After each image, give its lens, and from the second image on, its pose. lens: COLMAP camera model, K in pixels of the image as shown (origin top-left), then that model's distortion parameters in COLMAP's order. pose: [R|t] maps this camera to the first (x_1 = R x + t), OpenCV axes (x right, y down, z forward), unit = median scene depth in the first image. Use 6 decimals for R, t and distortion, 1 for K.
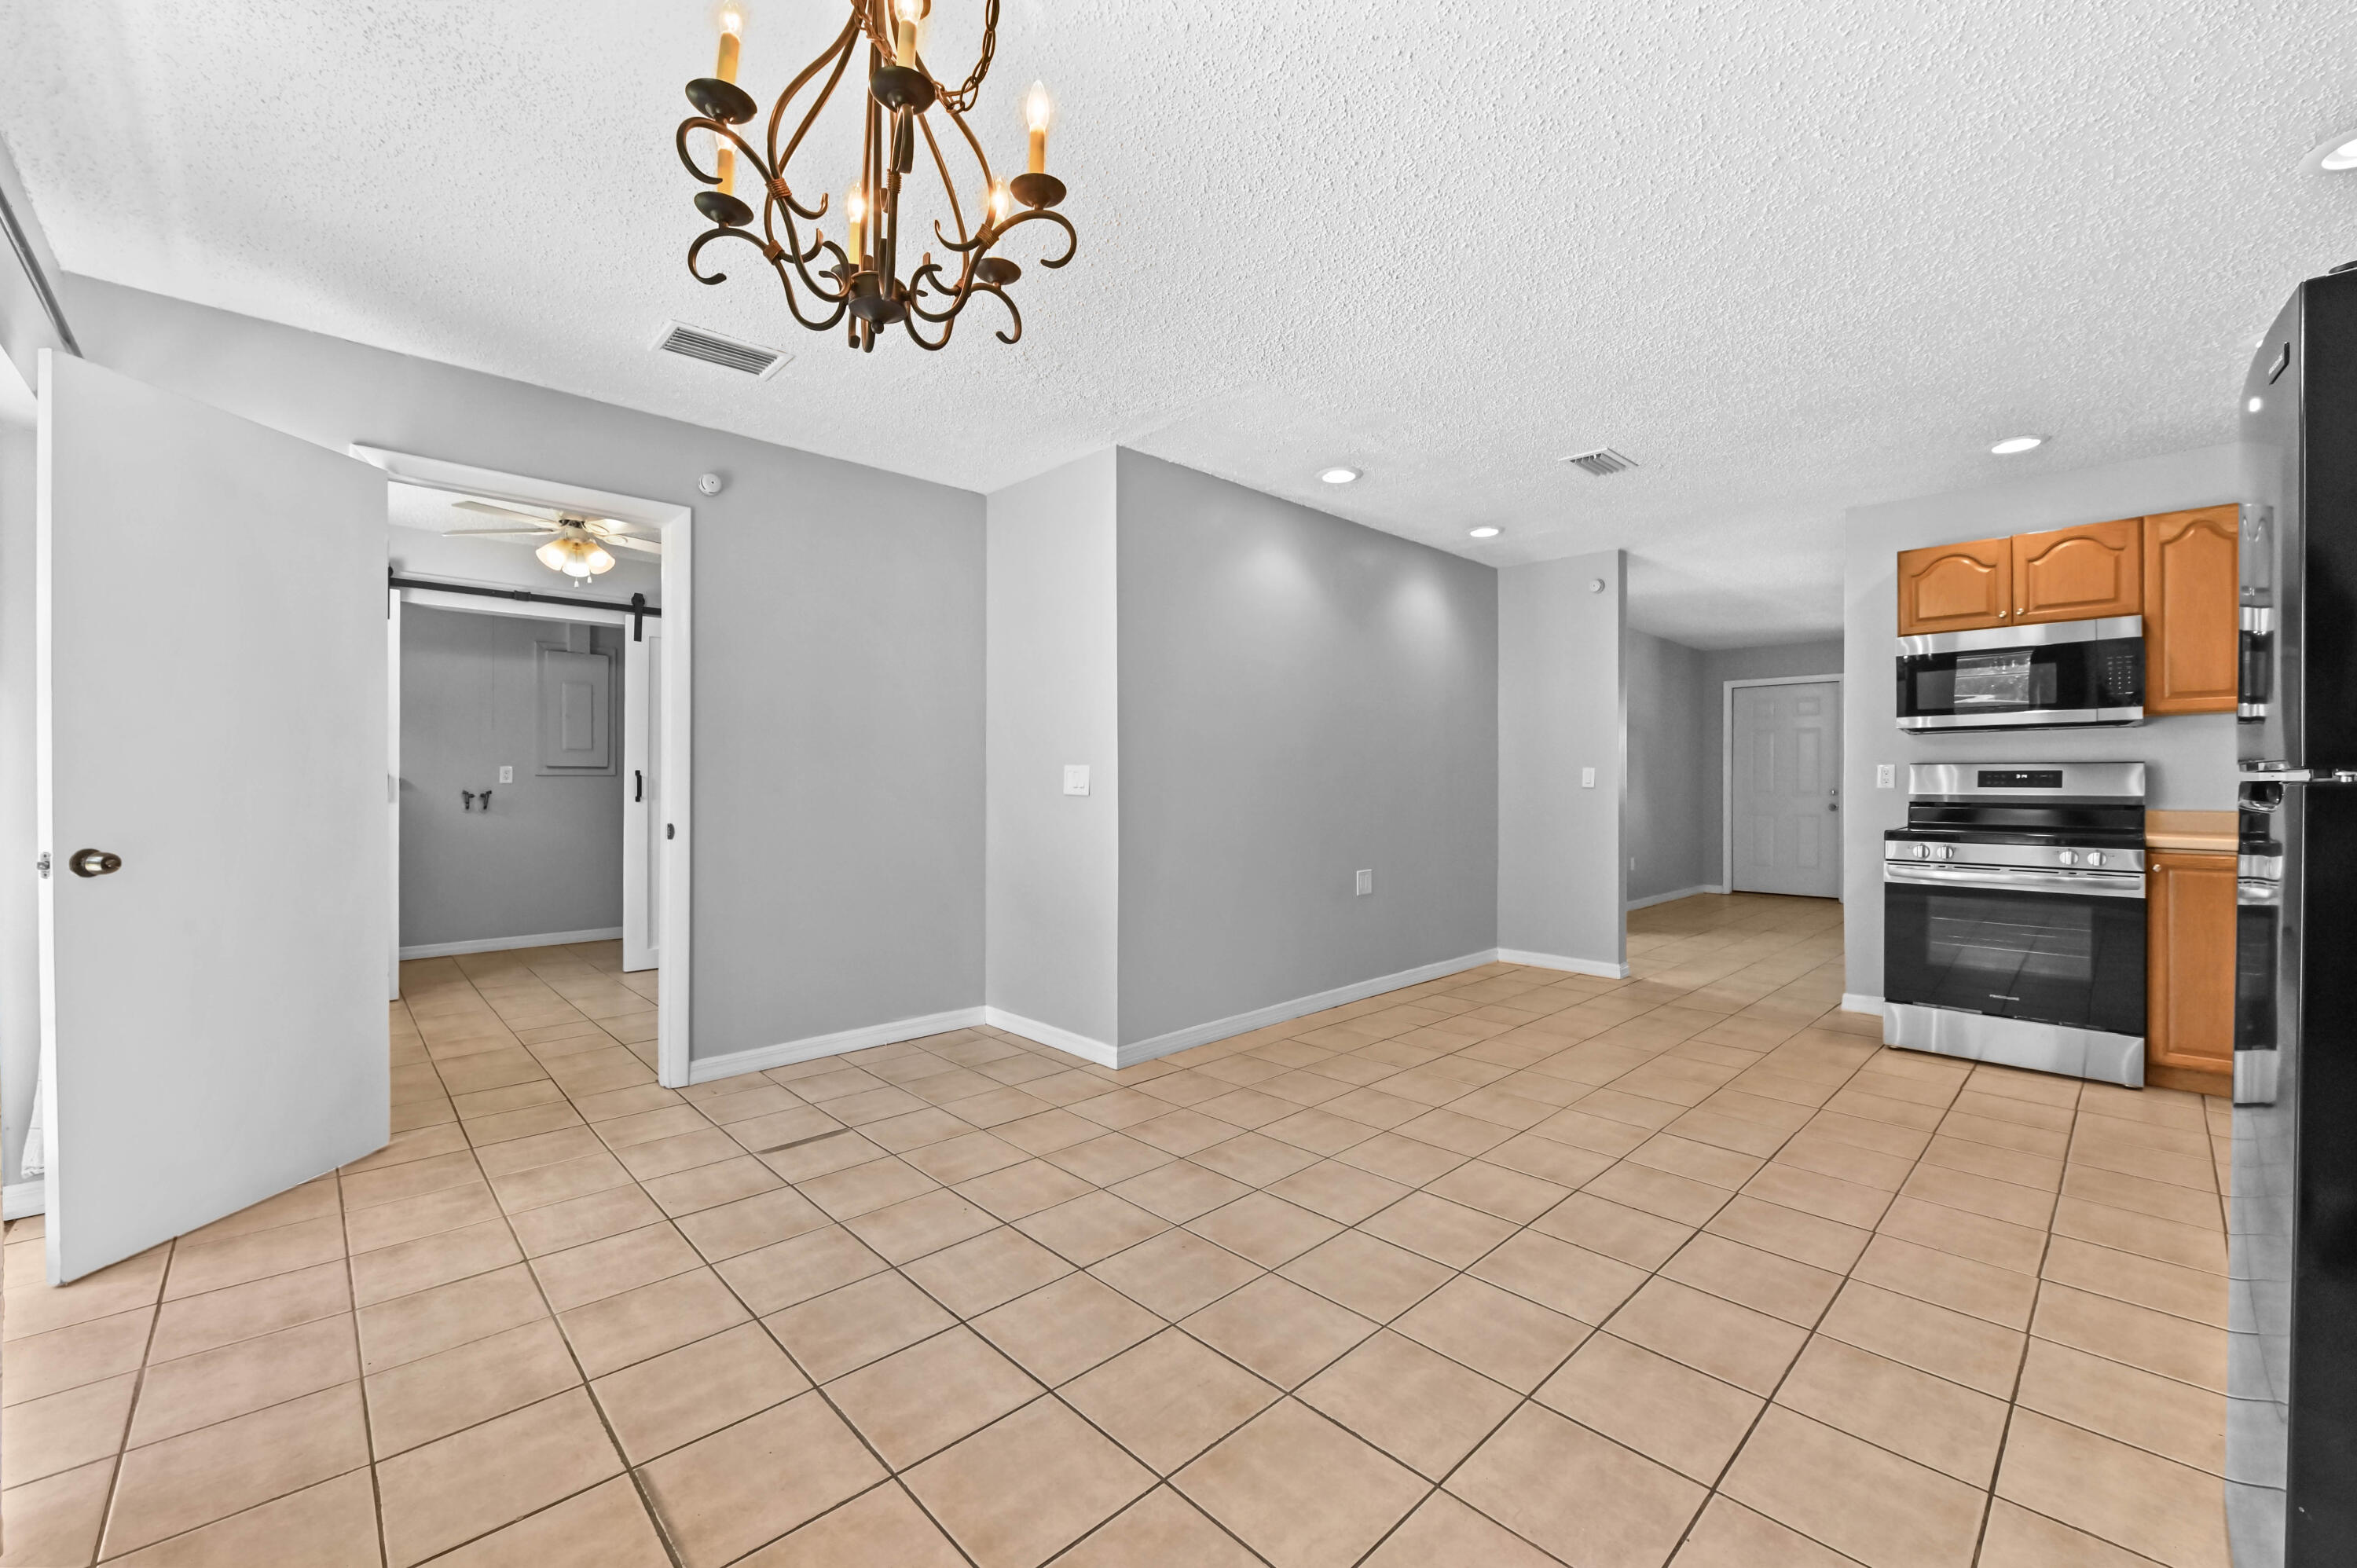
lens RADIAL K [[943.6, 0, 1220.8], [0, 943.6, 752.2], [0, 0, 1]] dist [-0.006999, -0.000503]
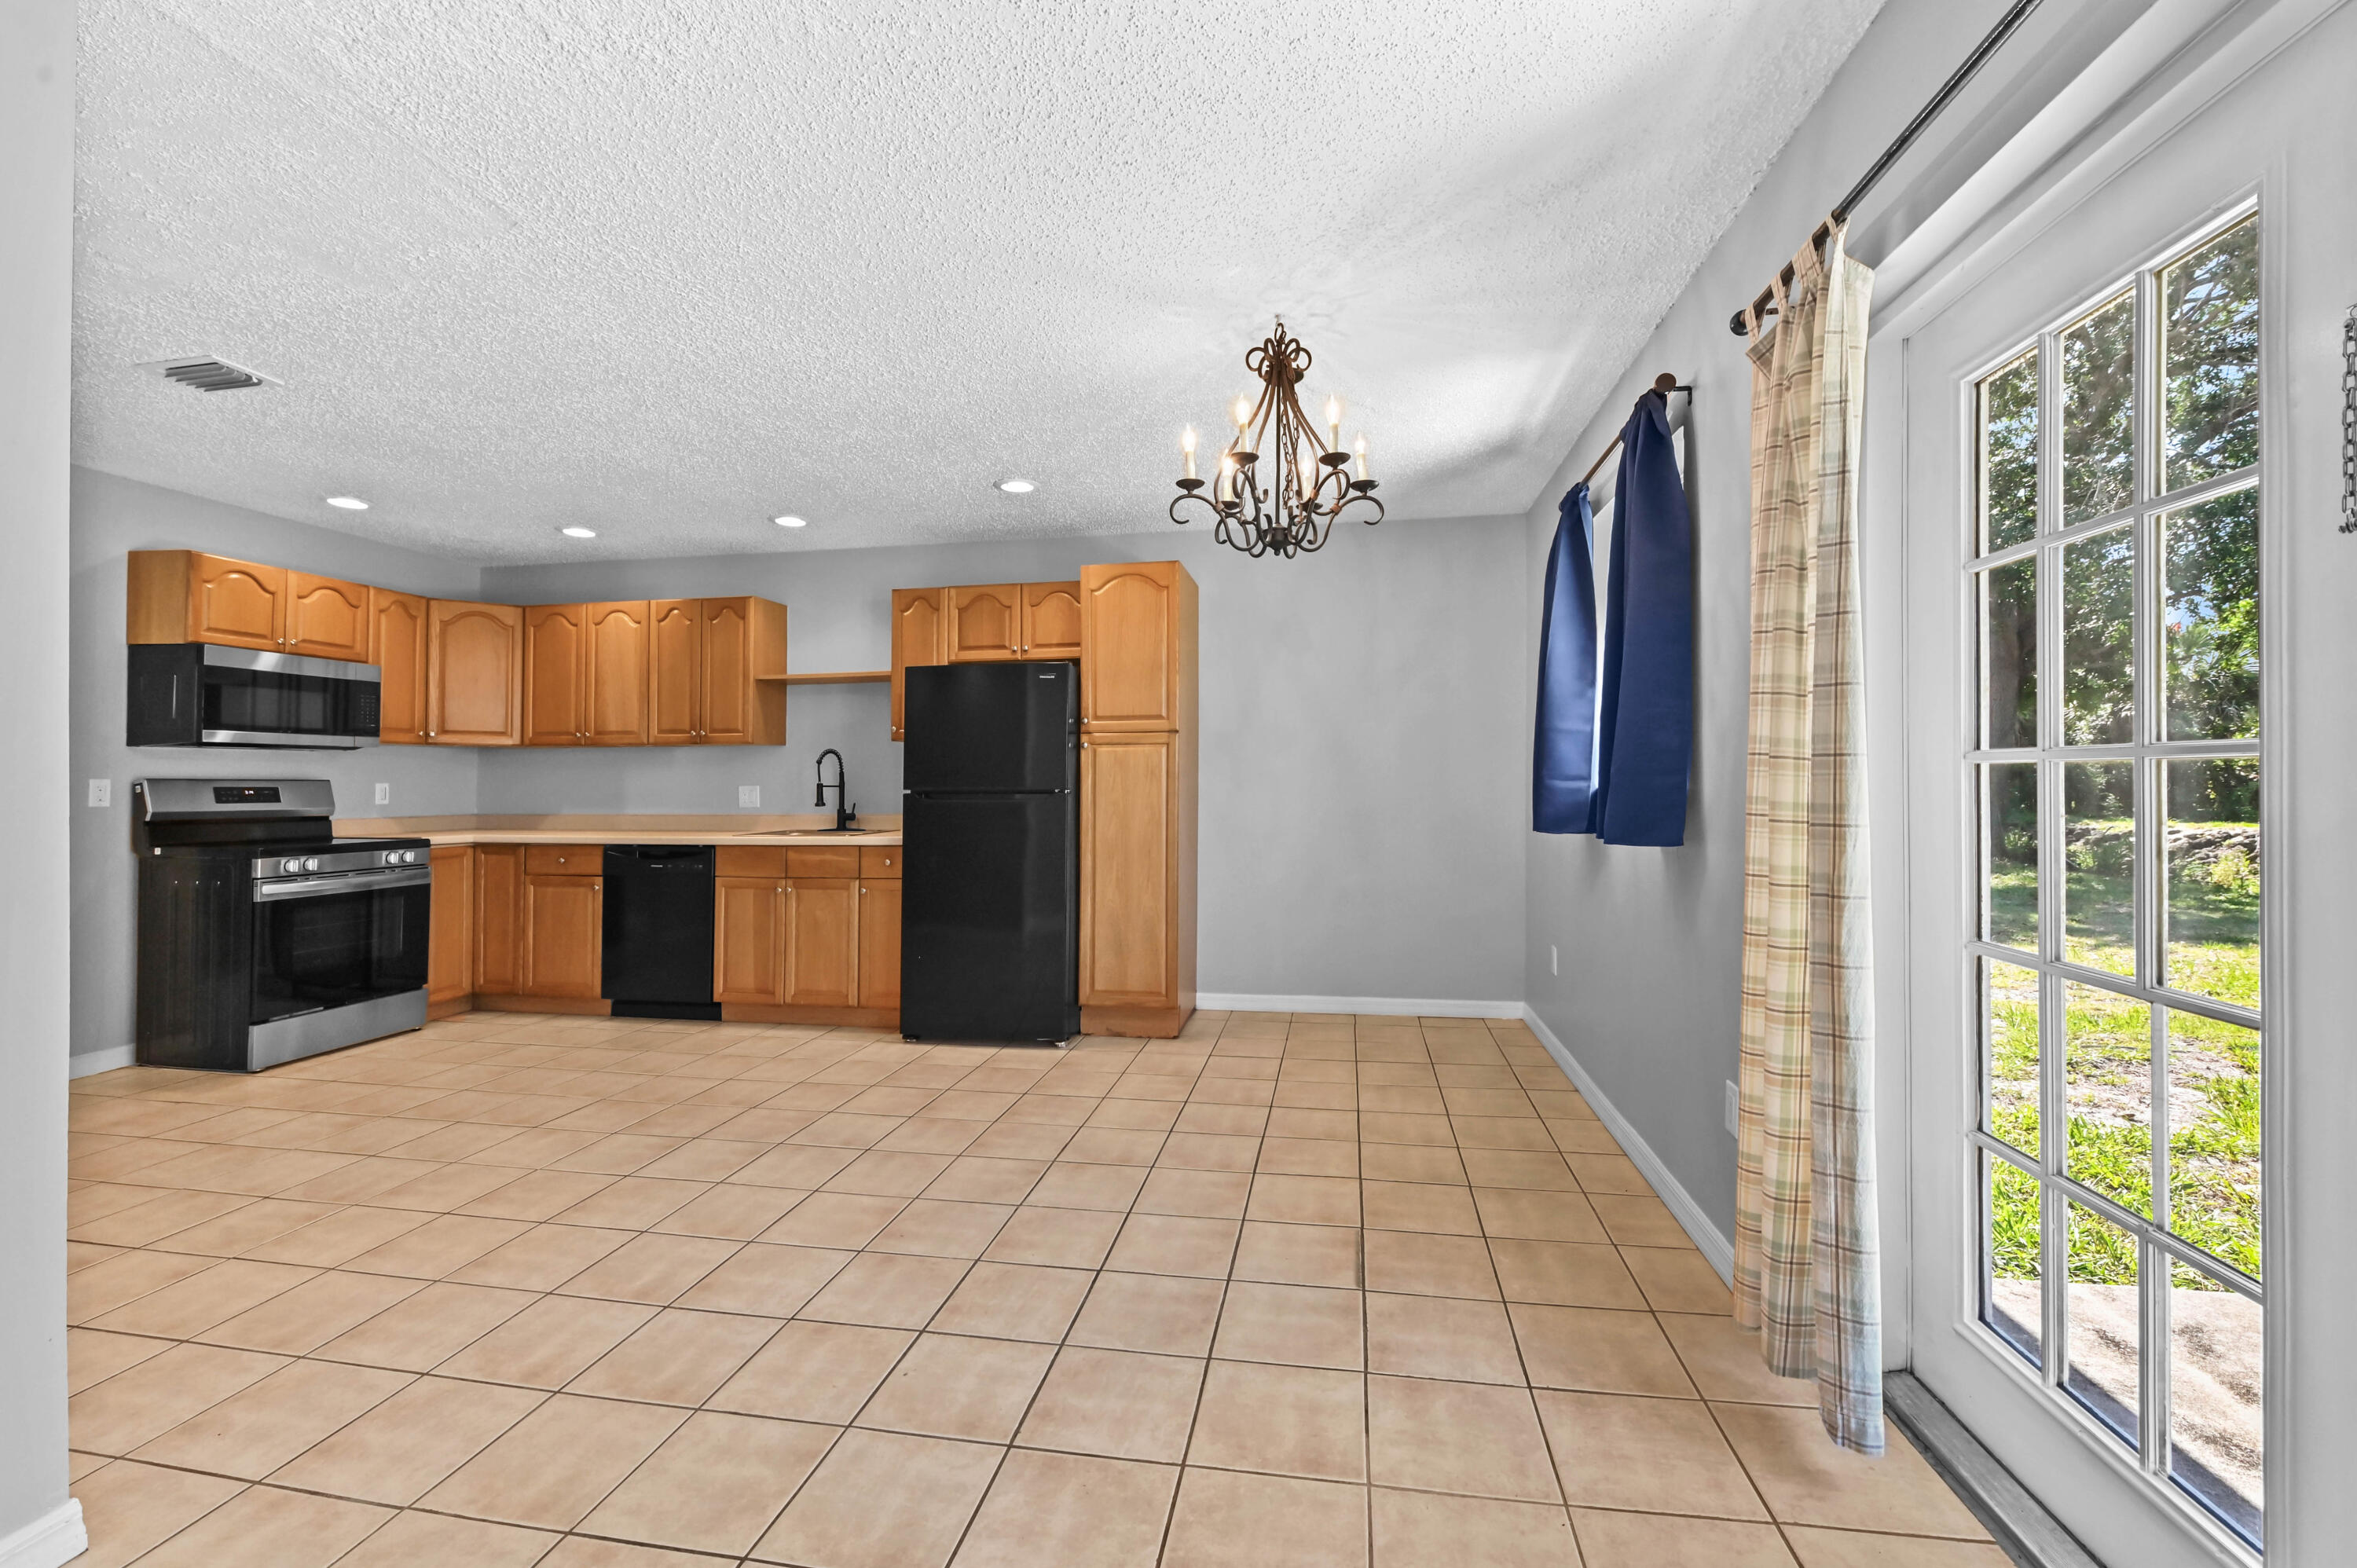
lens RADIAL K [[943.6, 0, 1157.0], [0, 943.6, 768.6], [0, 0, 1]] dist [-0.006999, -0.000503]
pose [[-0.552833, 0.017372, 0.833111, -0.882884], [-0.016487, 0.999359, -0.031779, 0.023583], [-0.833129, -0.031304, -0.552192, 1.104076]]
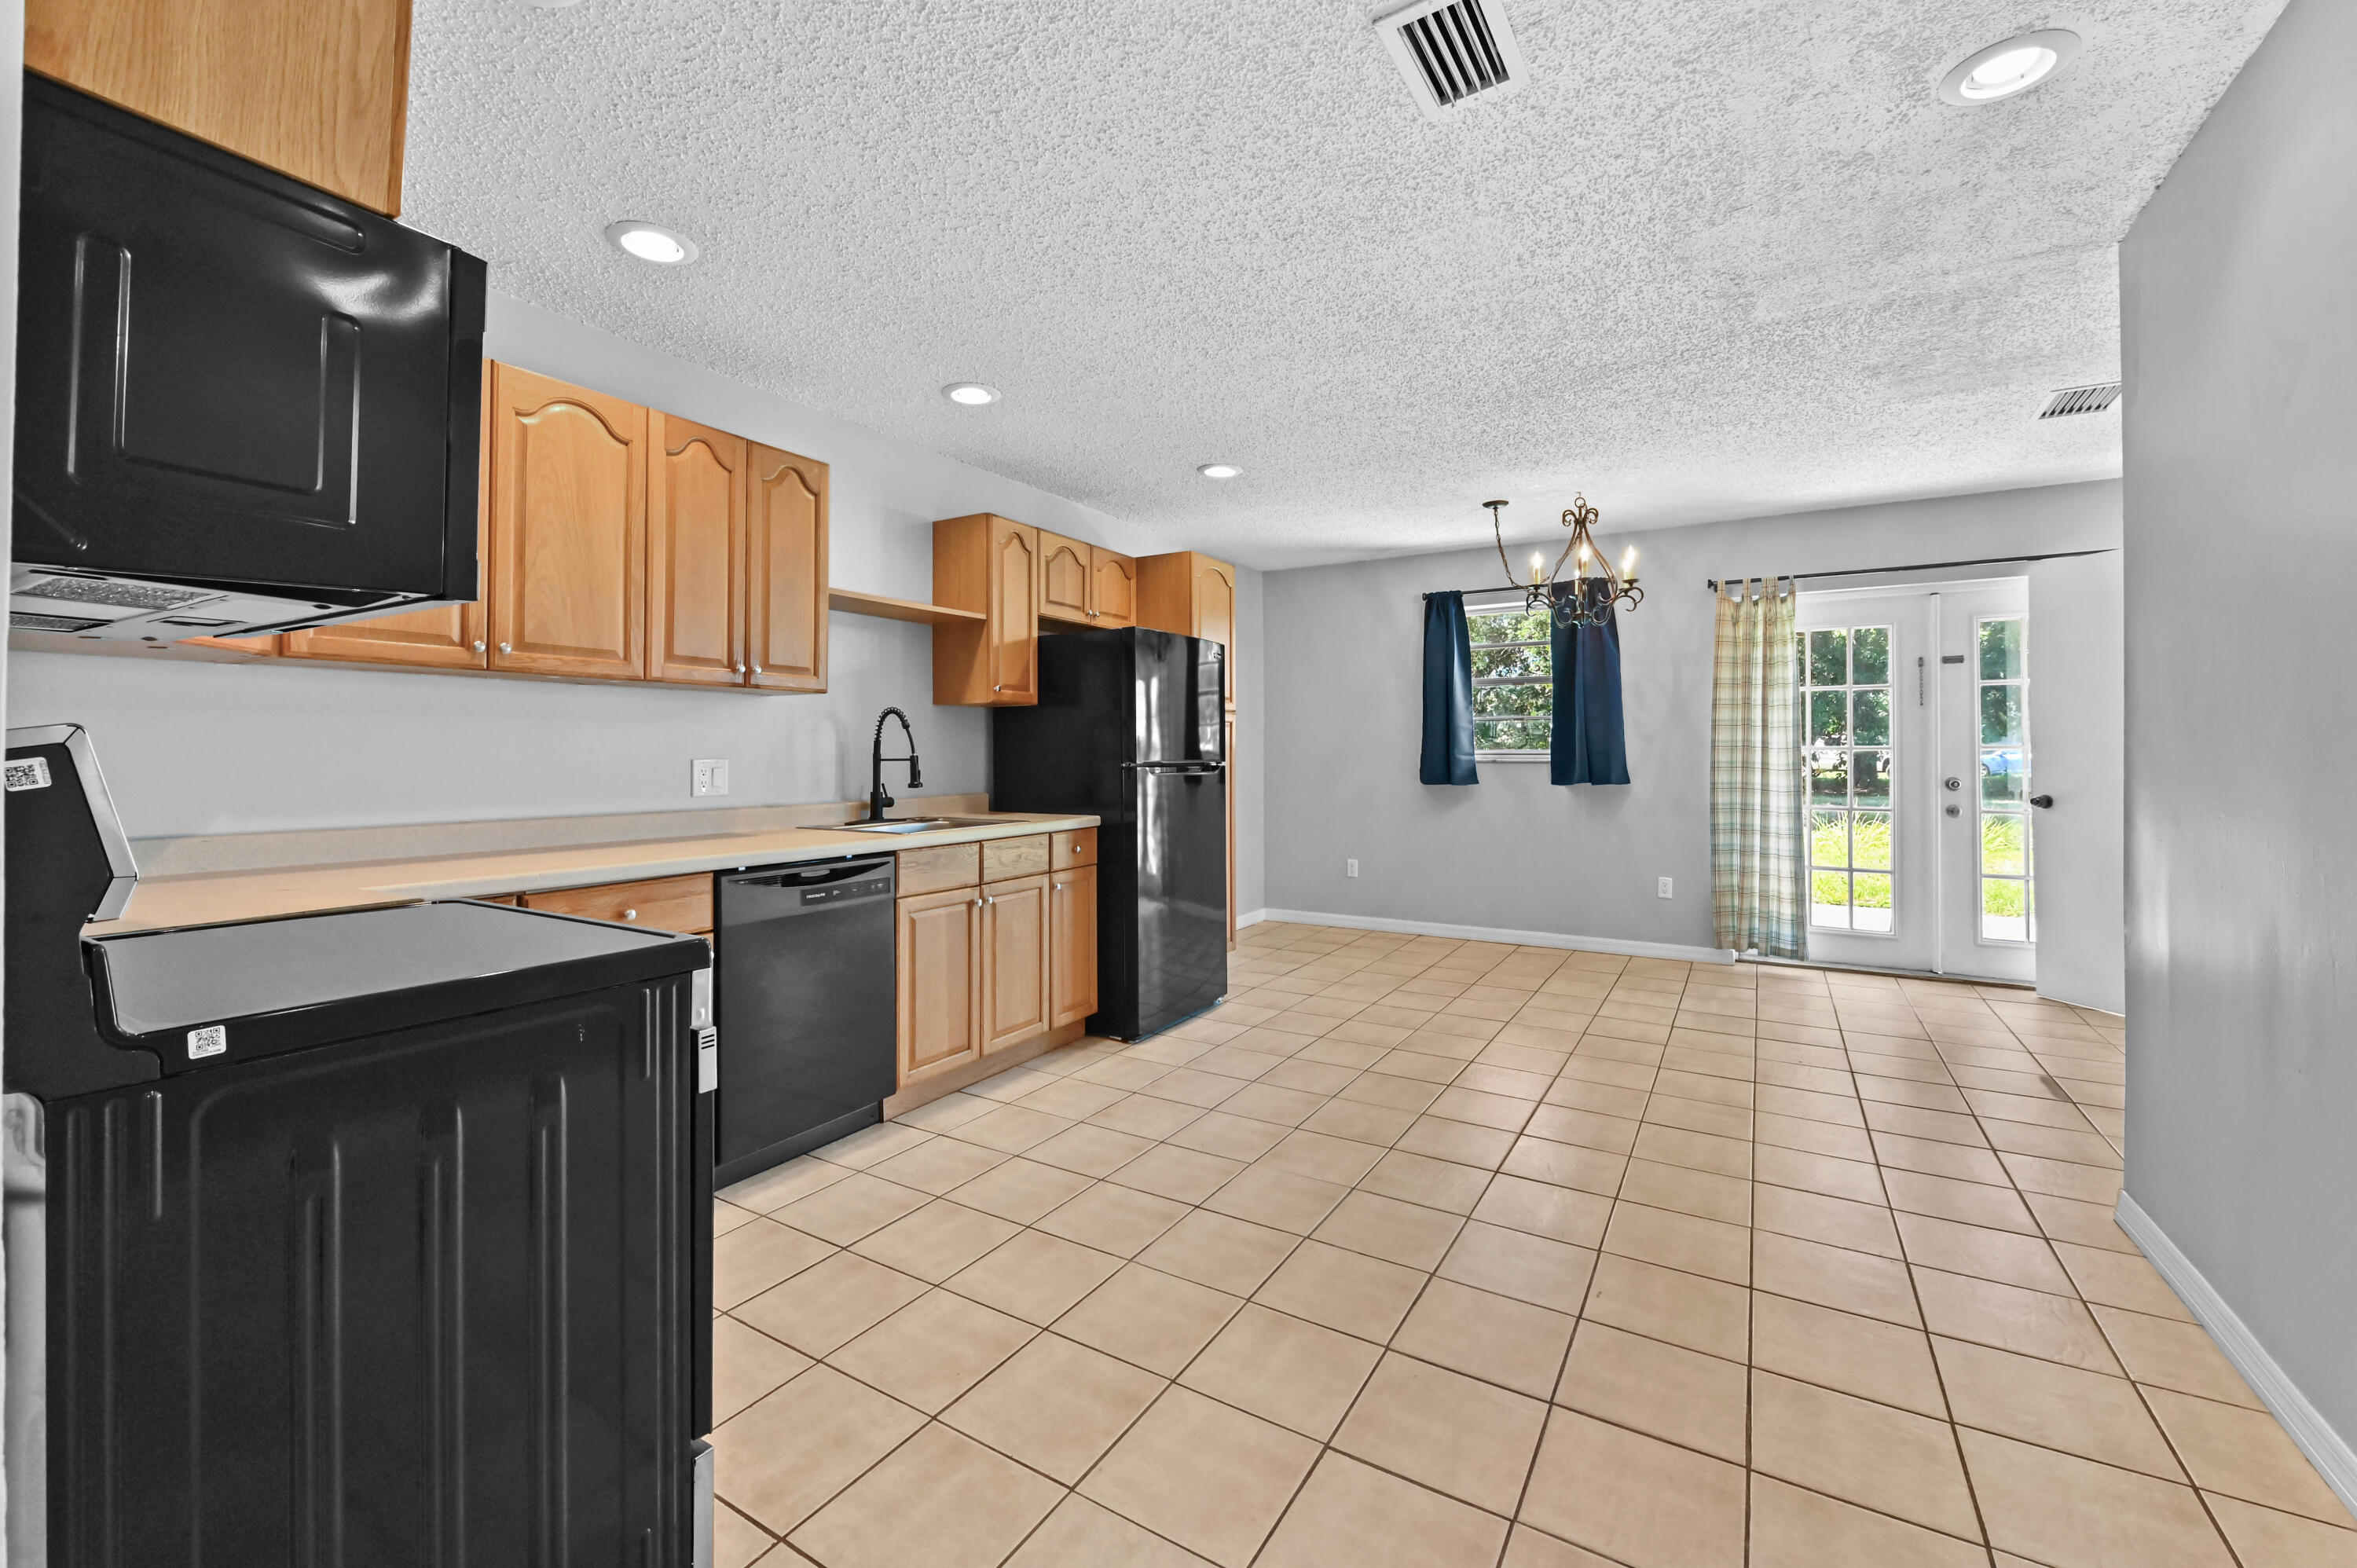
lens RADIAL K [[943.6, 0, 1195.8], [0, 943.6, 723.3], [0, 0, 1]] dist [-0.006999, -0.000503]
pose [[-0.971907, -0.008292, -0.235218, 0.881443], [0.005332, 0.998347, -0.057227, 0.036189], [0.235304, -0.056873, -0.970256, 1.975603]]
